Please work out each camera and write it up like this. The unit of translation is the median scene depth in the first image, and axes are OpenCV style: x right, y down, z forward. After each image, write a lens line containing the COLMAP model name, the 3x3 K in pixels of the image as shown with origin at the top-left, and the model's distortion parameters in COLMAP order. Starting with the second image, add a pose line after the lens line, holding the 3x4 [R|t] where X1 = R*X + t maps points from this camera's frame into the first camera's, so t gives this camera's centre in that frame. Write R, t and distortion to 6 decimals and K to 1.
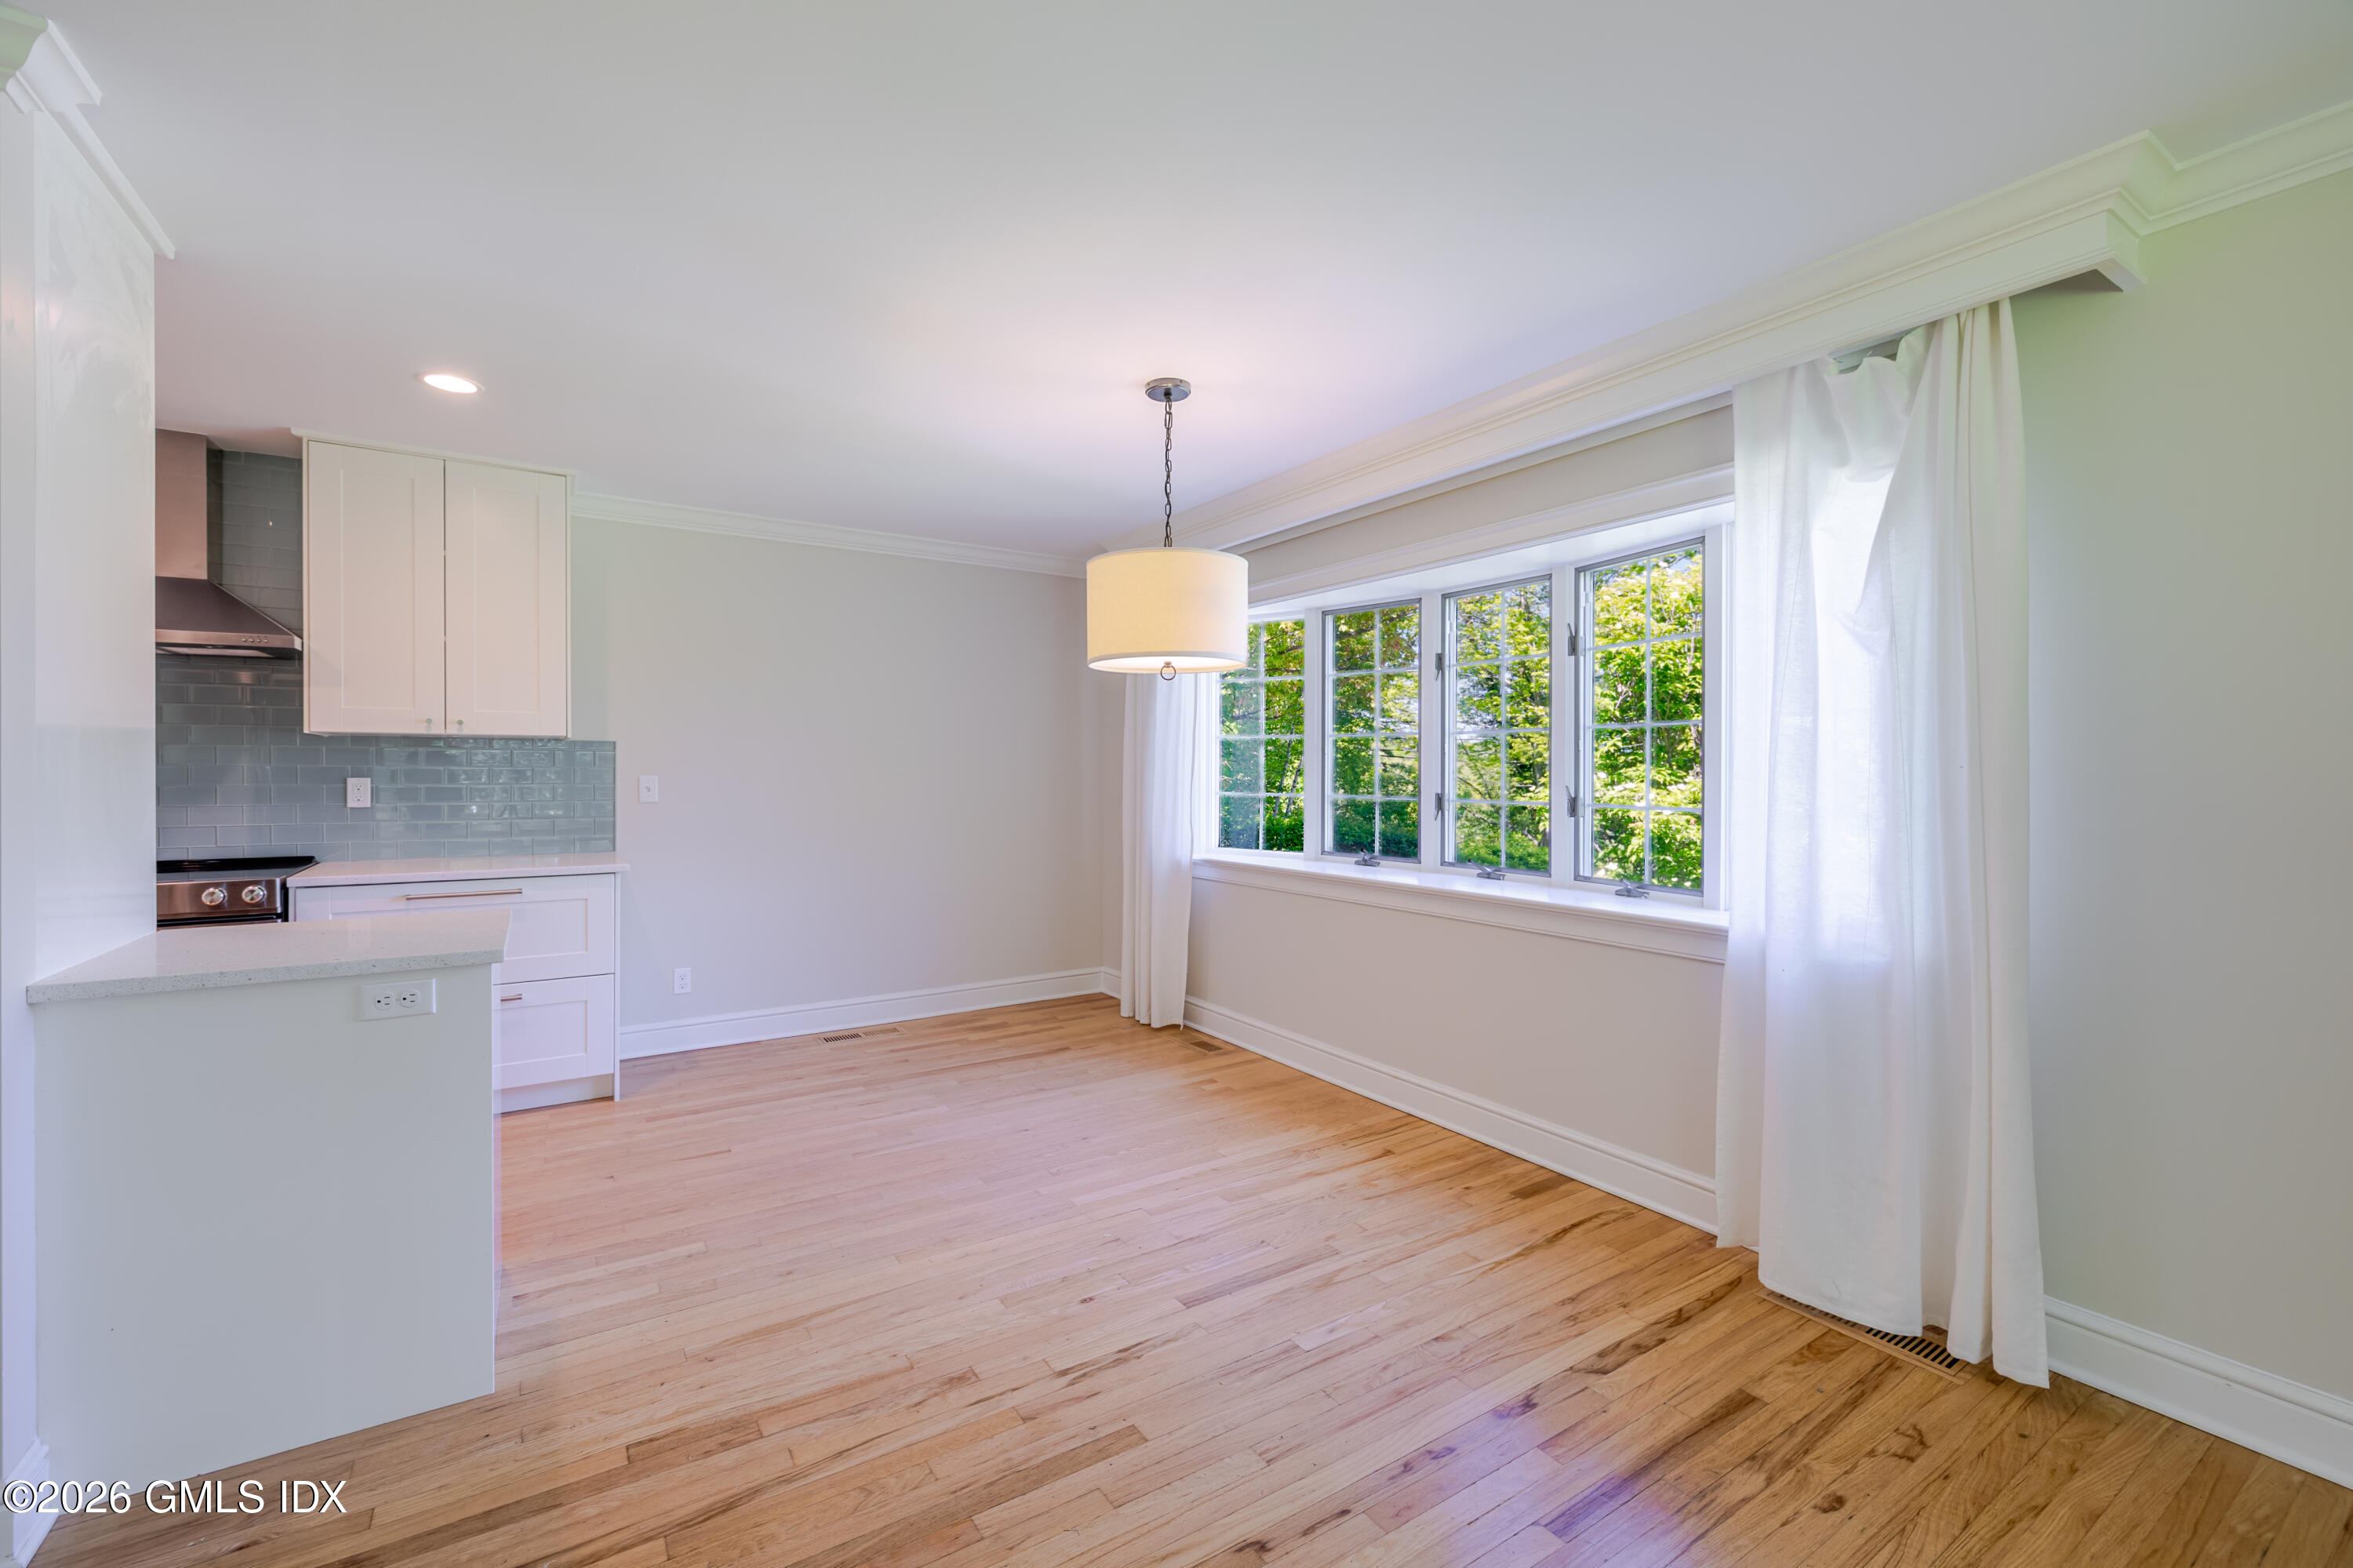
lens RADIAL K [[991.8, 0, 1163.4], [0, 991.8, 779.4], [0, 0, 1]] dist [-0.001365, 0.000576]
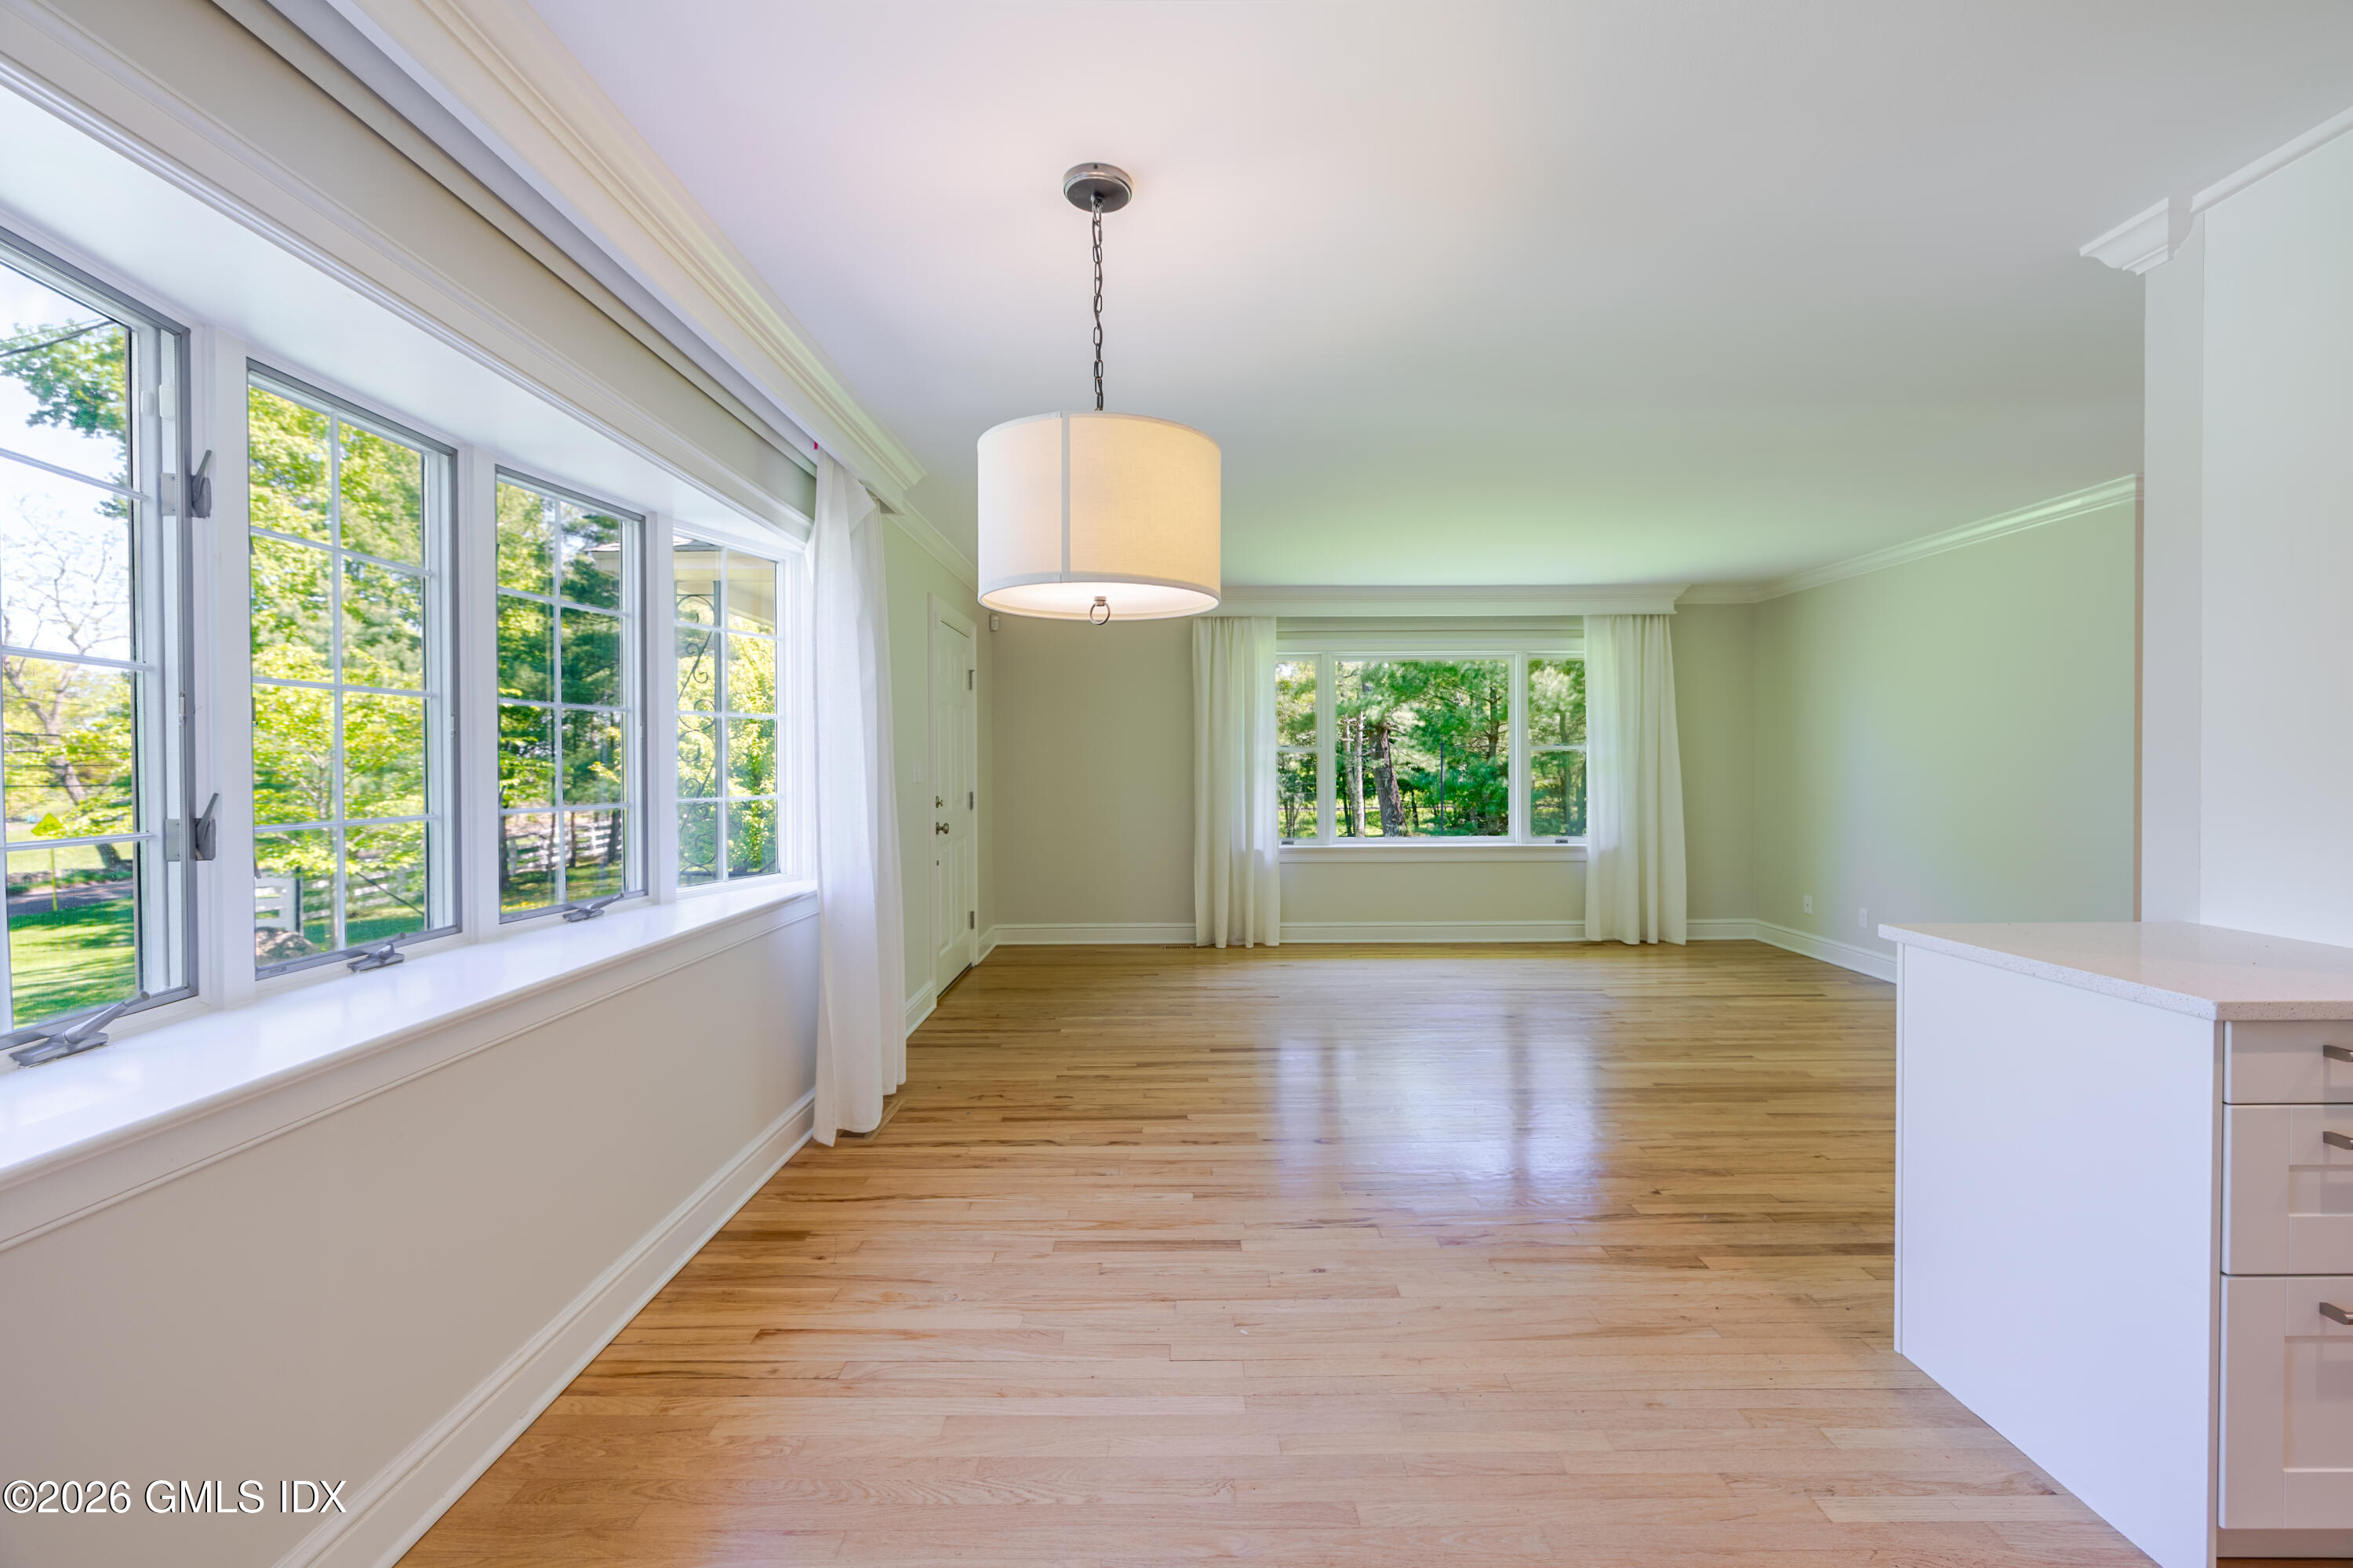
lens RADIAL K [[991.8, 0, 1174.8], [0, 991.8, 775.7], [0, 0, 1]] dist [-0.001365, 0.000576]
pose [[-0.848477, -0.003617, 0.529219, -0.472426], [0.008468, 0.999756, 0.020409, -0.014474], [-0.529164, 0.021798, -0.848239, 1.852991]]
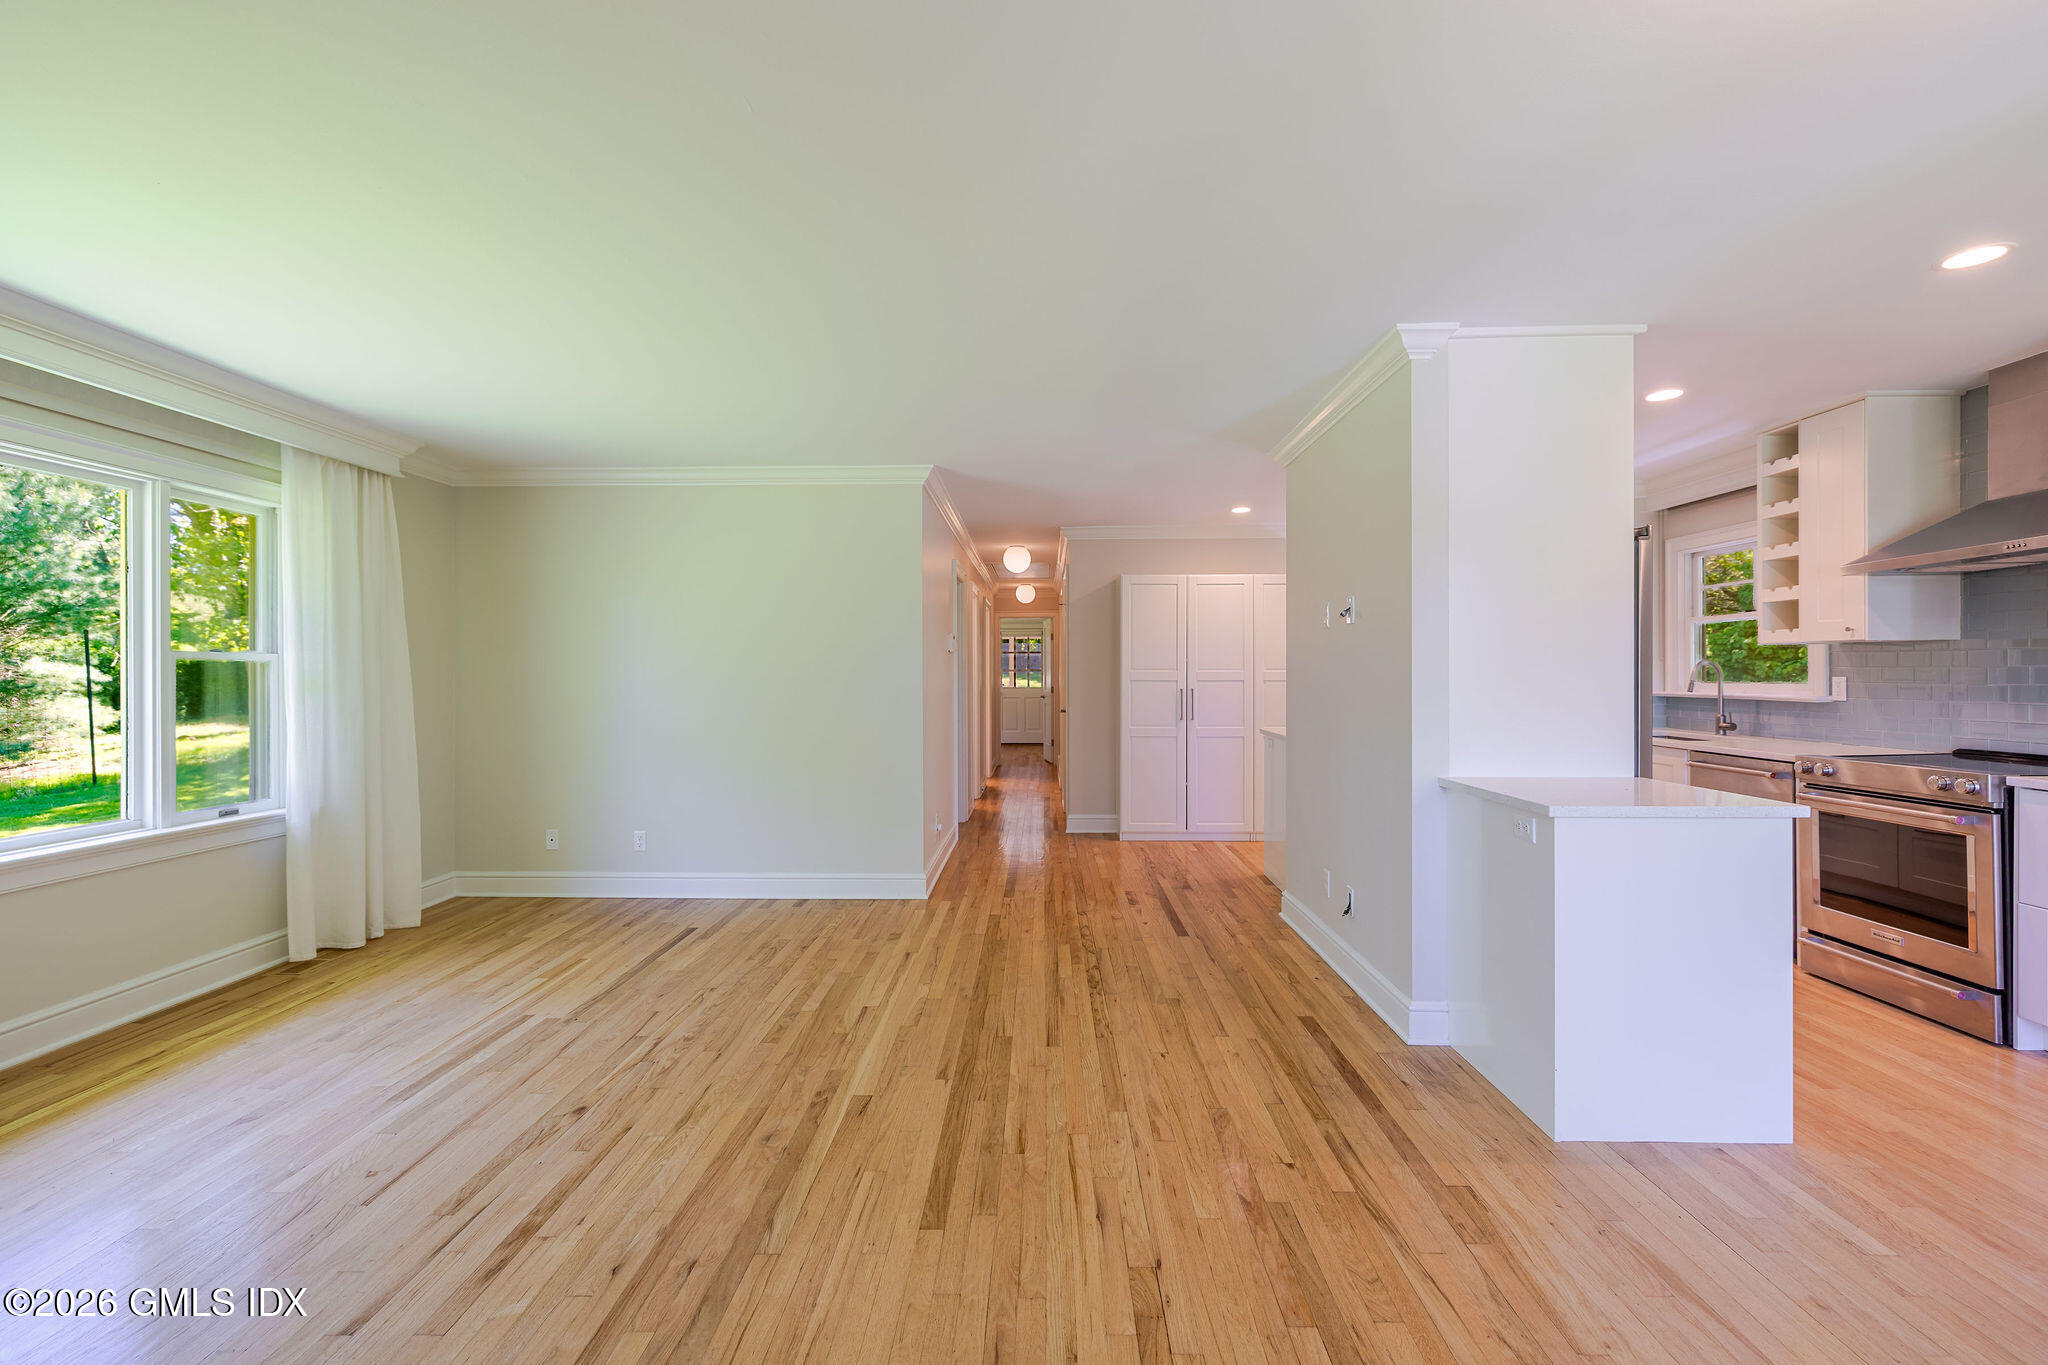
lens RADIAL K [[863.2, 0, 1042.0], [0, 863.2, 683.0], [0, 0, 1]] dist [-0.001365, 0.000576]
pose [[-0.547042, 0.005925, -0.837084, 0.540384], [-0.005508, 0.999928, 0.010678, -0.004430], [0.837087, 0.010452, -0.546970, 0.852713]]
